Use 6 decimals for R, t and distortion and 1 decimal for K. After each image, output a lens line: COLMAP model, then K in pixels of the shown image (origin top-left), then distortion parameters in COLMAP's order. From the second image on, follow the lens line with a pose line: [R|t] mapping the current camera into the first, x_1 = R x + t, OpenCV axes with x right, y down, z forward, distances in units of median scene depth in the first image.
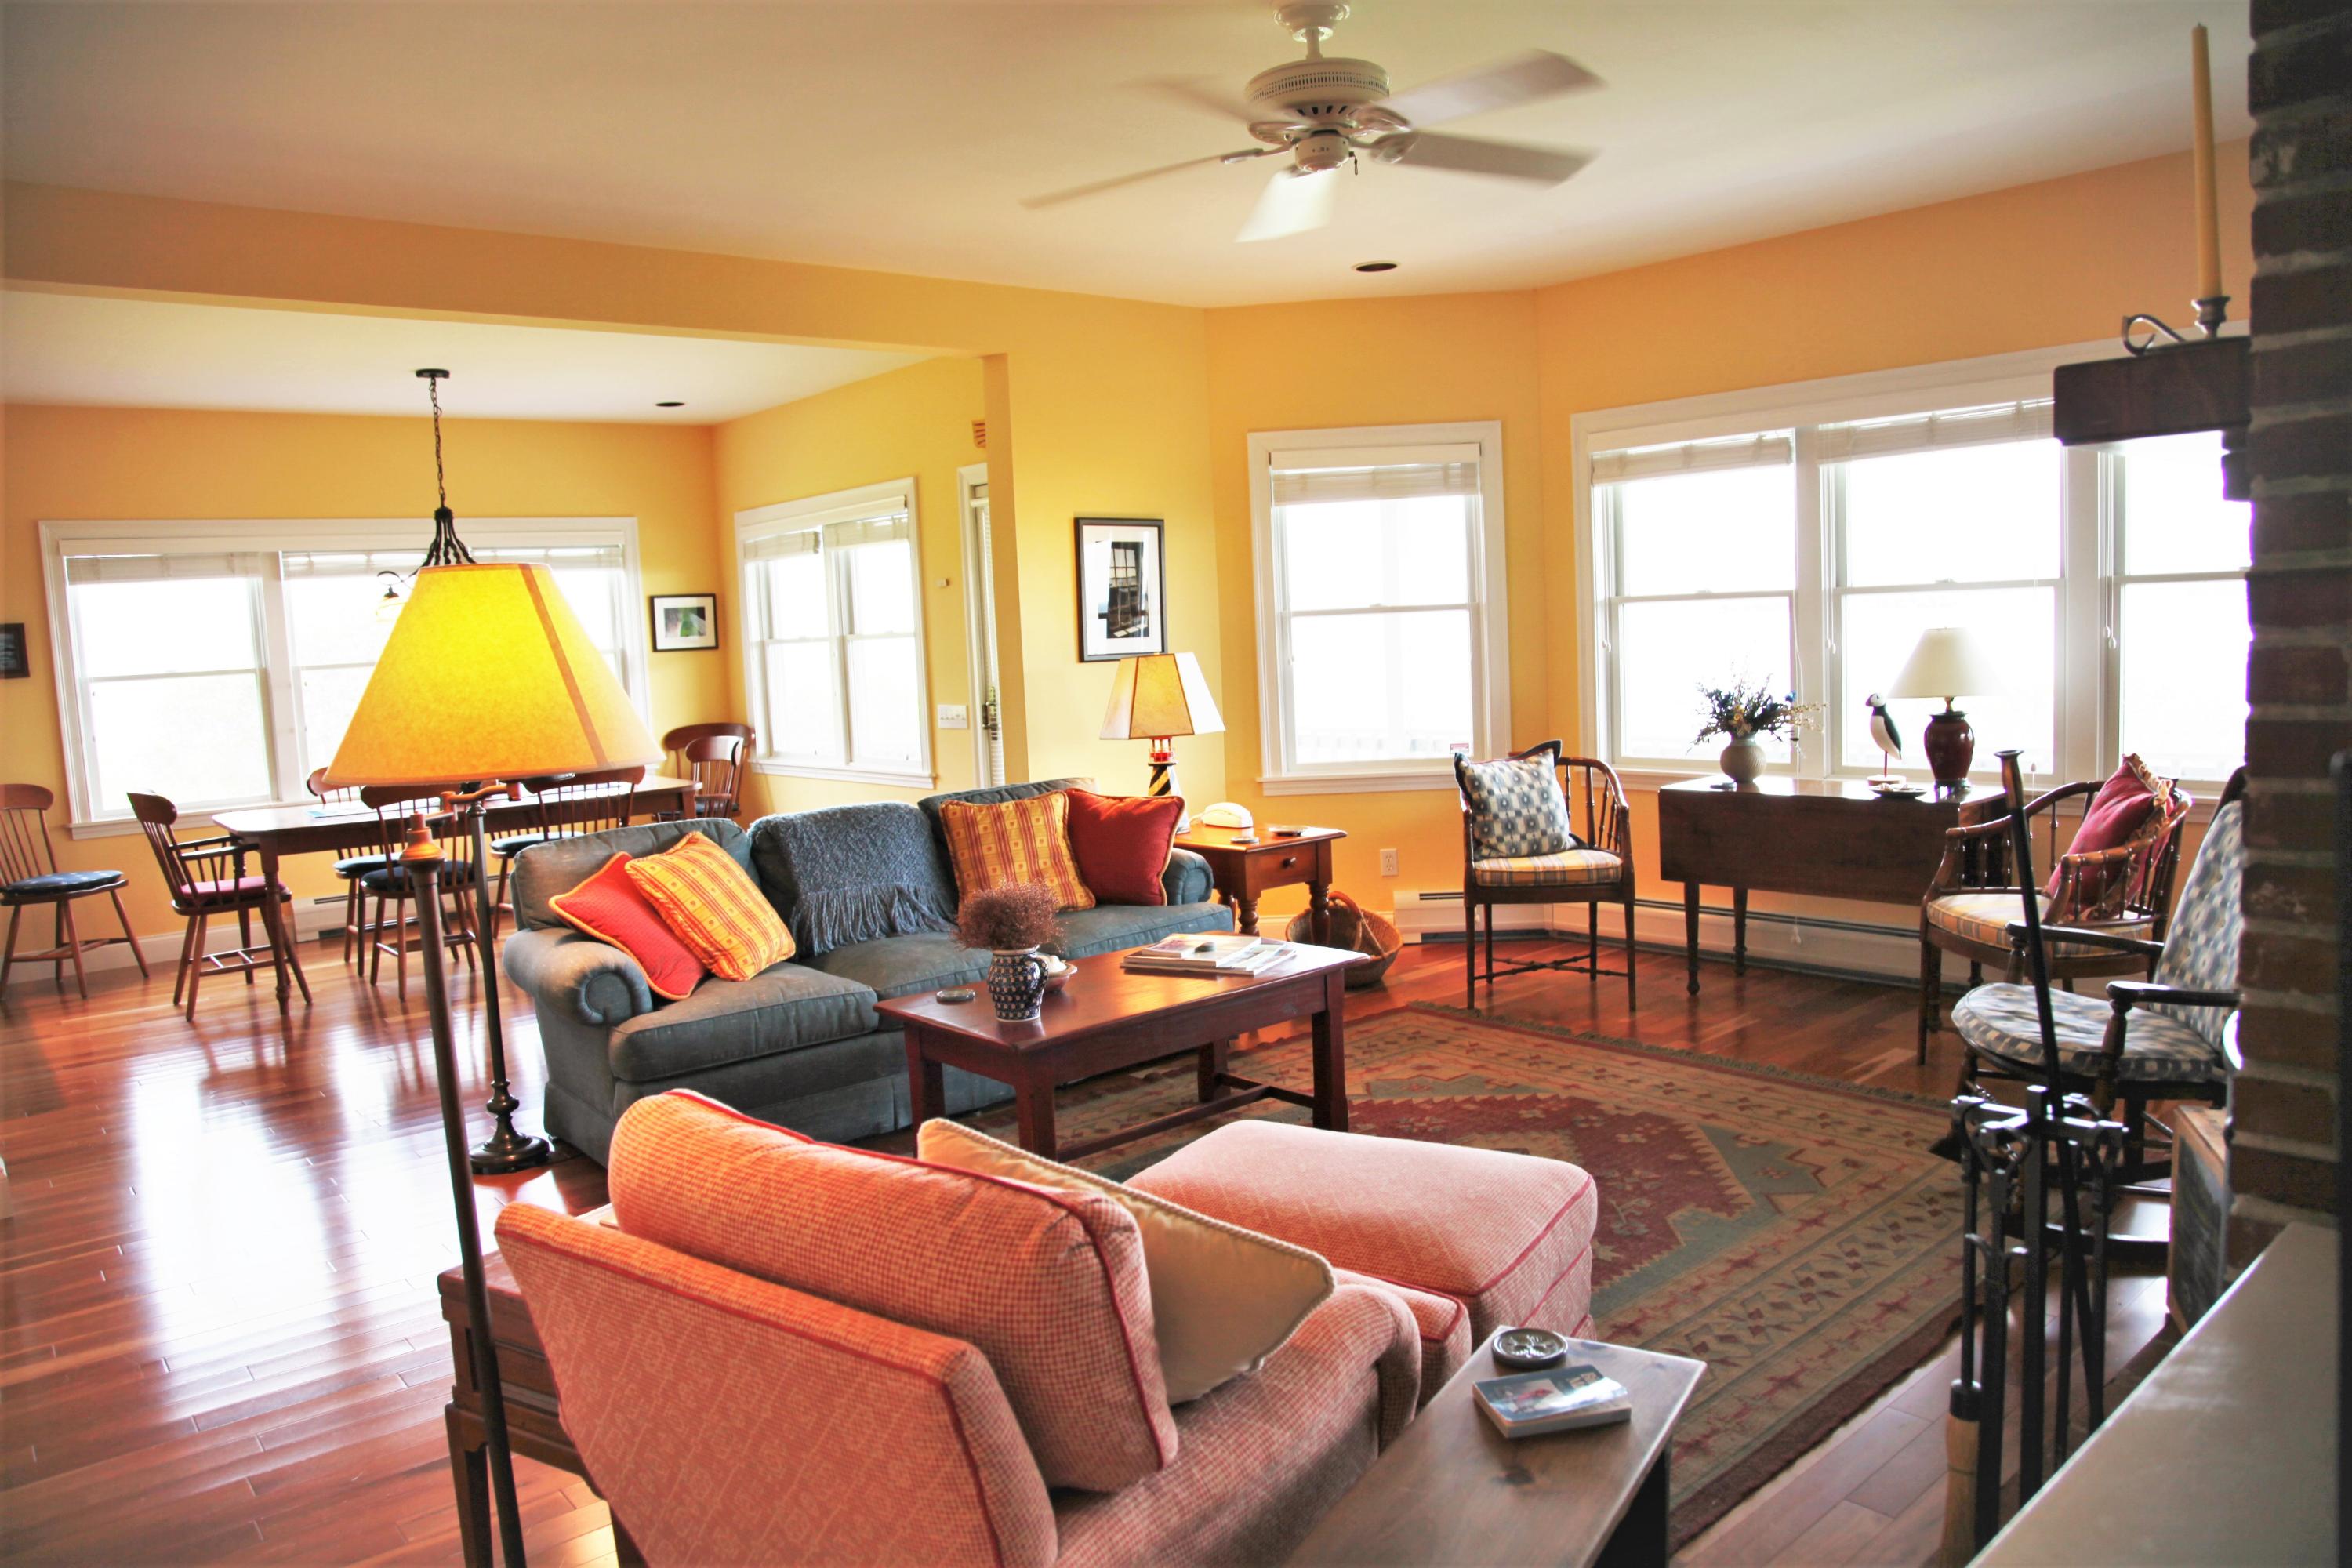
lens RADIAL K [[1605.5, 0, 1166.8], [0, 1605.5, 791.6], [0, 0, 1]] dist [-0.110296, 0.063248]
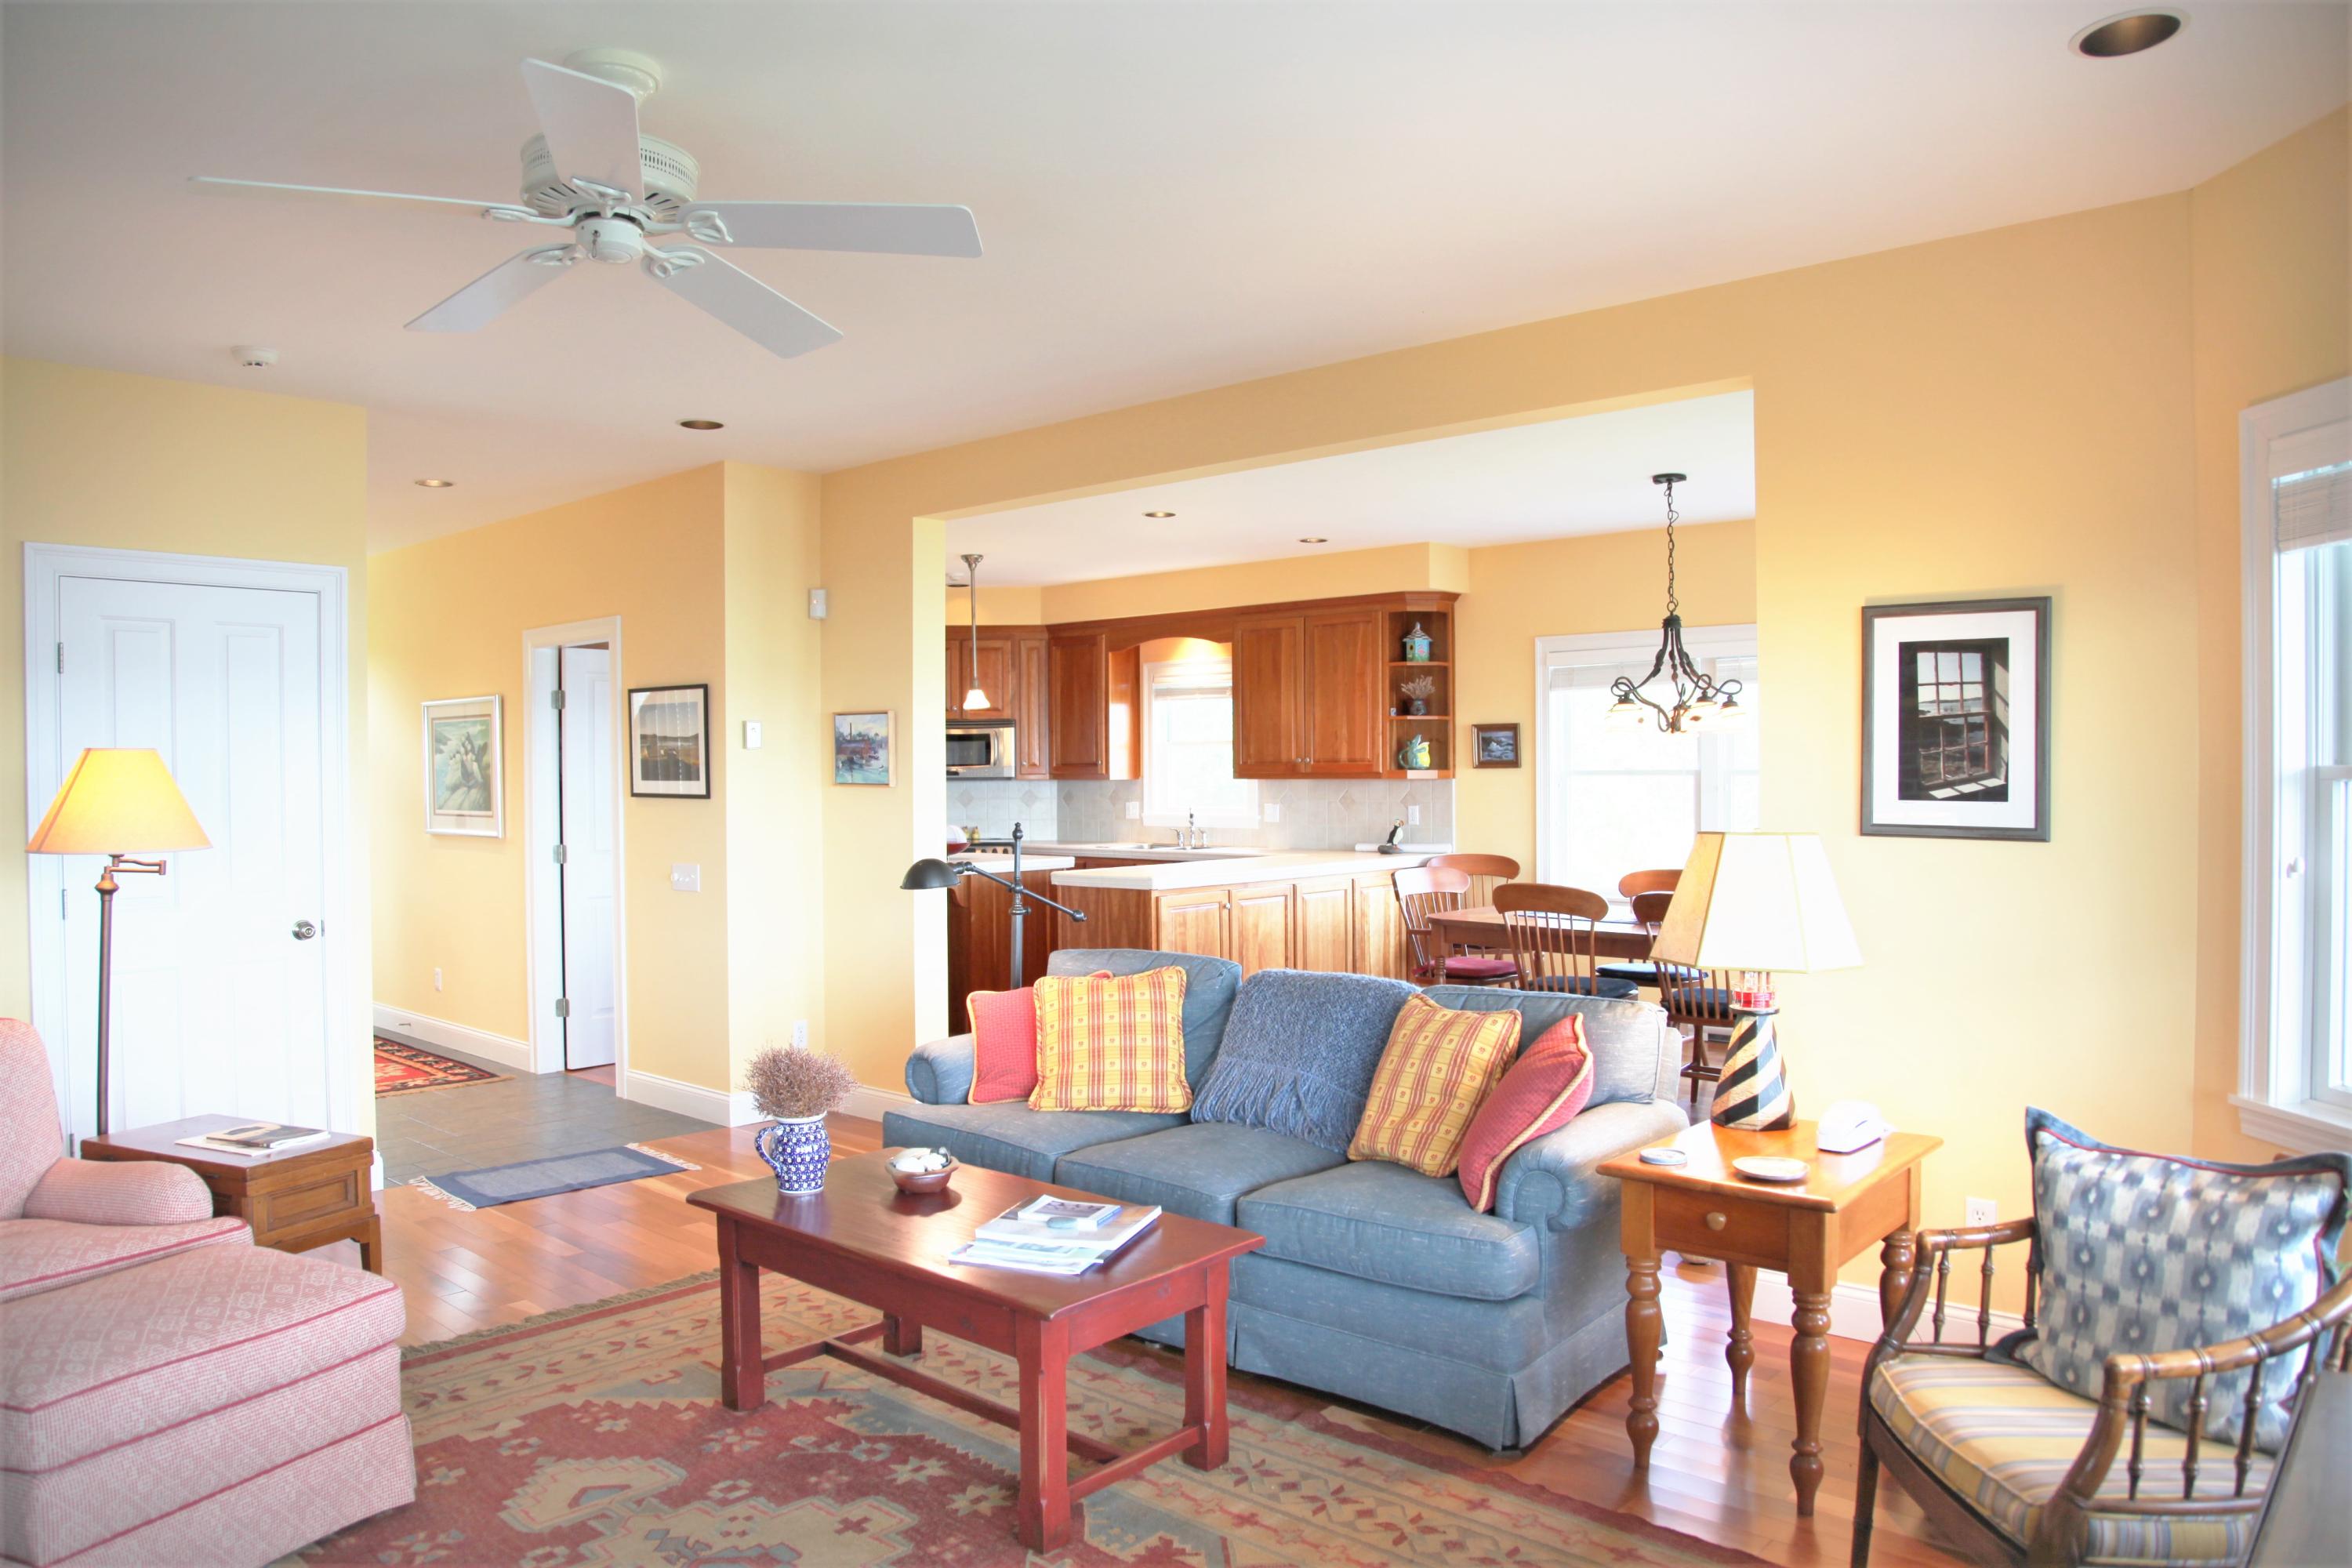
lens RADIAL K [[1605.5, 0, 1178.7], [0, 1605.5, 778.3], [0, 0, 1]] dist [-0.110296, 0.063248]
pose [[0.130524, 0.052837, -0.990036, 0.470426], [-0.105378, 0.993662, 0.039138, -0.088154], [0.985829, 0.099220, 0.135265, 0.579322]]
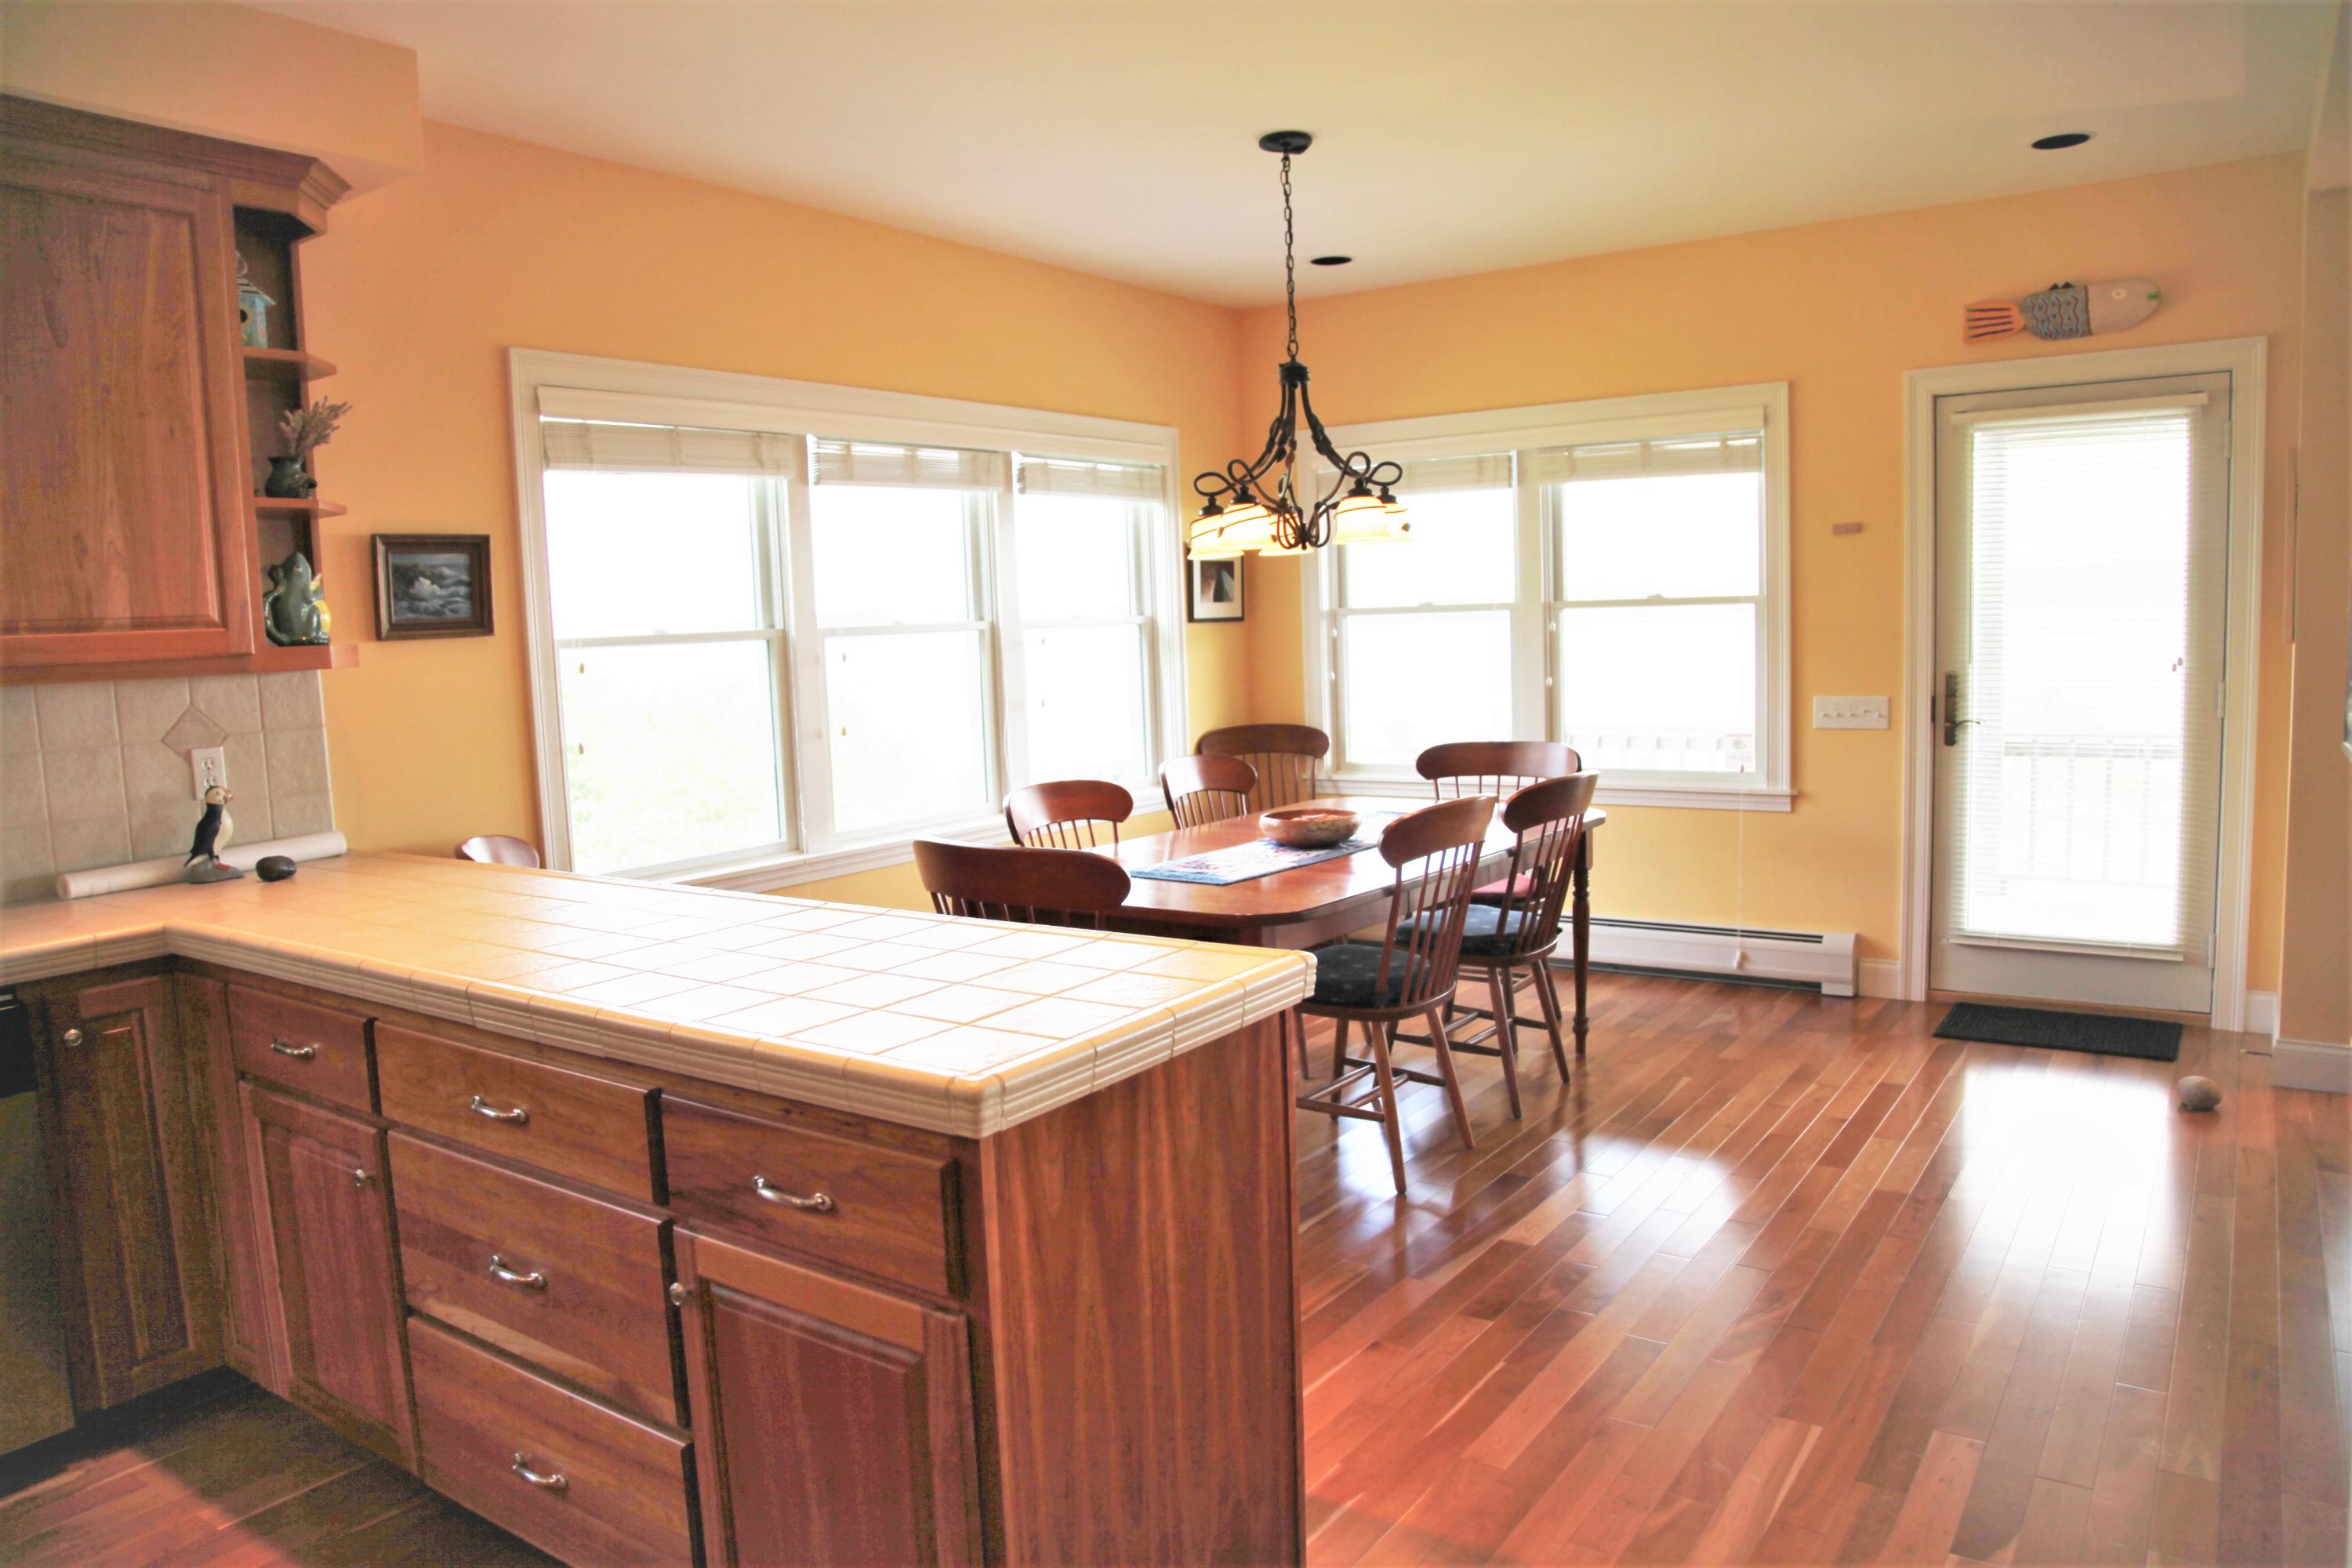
lens RADIAL K [[1605.5, 0, 1189.5], [0, 1605.5, 802.3], [0, 0, 1]] dist [-0.110296, 0.063248]
pose [[0.969551, -0.014884, 0.244436, -0.649545], [0.015298, 0.999883, 0.000204, -0.012372], [-0.244410, 0.003542, 0.969665, 0.415385]]
